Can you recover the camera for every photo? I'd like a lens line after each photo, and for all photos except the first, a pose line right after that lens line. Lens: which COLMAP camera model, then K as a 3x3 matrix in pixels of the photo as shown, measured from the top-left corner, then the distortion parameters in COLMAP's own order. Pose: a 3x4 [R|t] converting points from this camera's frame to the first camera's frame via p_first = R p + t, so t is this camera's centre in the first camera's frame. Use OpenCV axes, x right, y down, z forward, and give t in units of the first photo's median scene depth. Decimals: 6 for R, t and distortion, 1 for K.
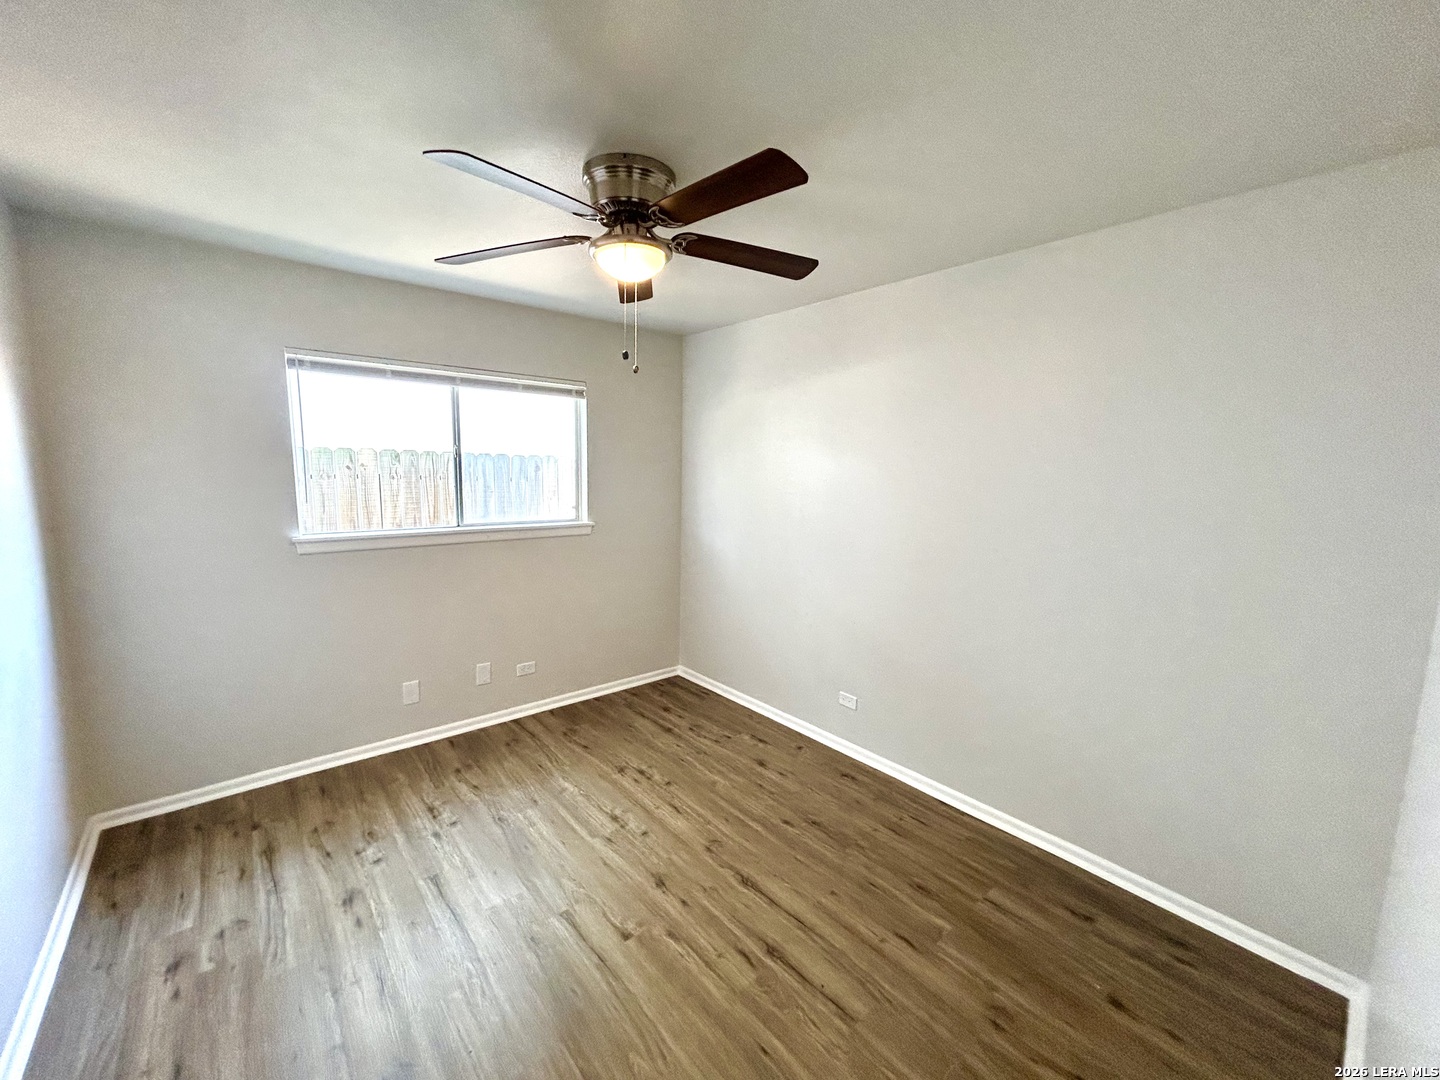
lens RADIAL K [[576.8, 0, 720.0], [0, 576.8, 540.0], [0, 0, 1]] dist [0.002042, 0.000283]
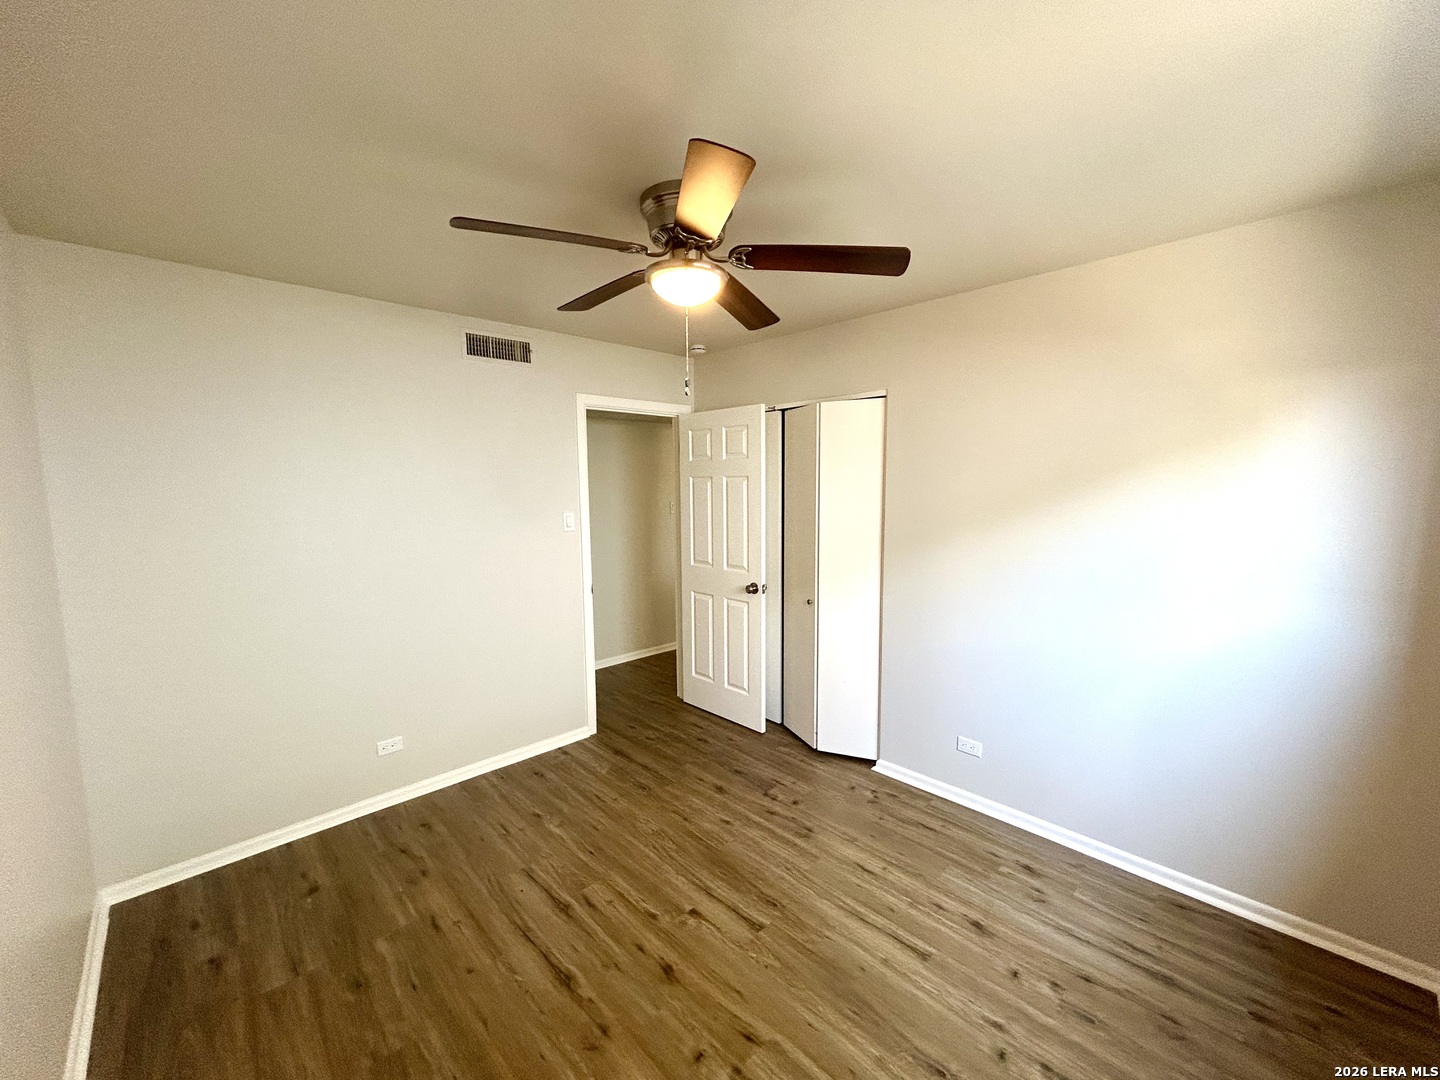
lens RADIAL K [[576.8, 0, 720.0], [0, 576.8, 540.0], [0, 0, 1]] dist [0.002042, 0.000283]
pose [[-0.998274, -0.001513, -0.058704, -0.139320], [-0.015197, 0.972265, 0.233386, -0.254026], [0.056723, 0.233876, -0.970611, 1.808803]]
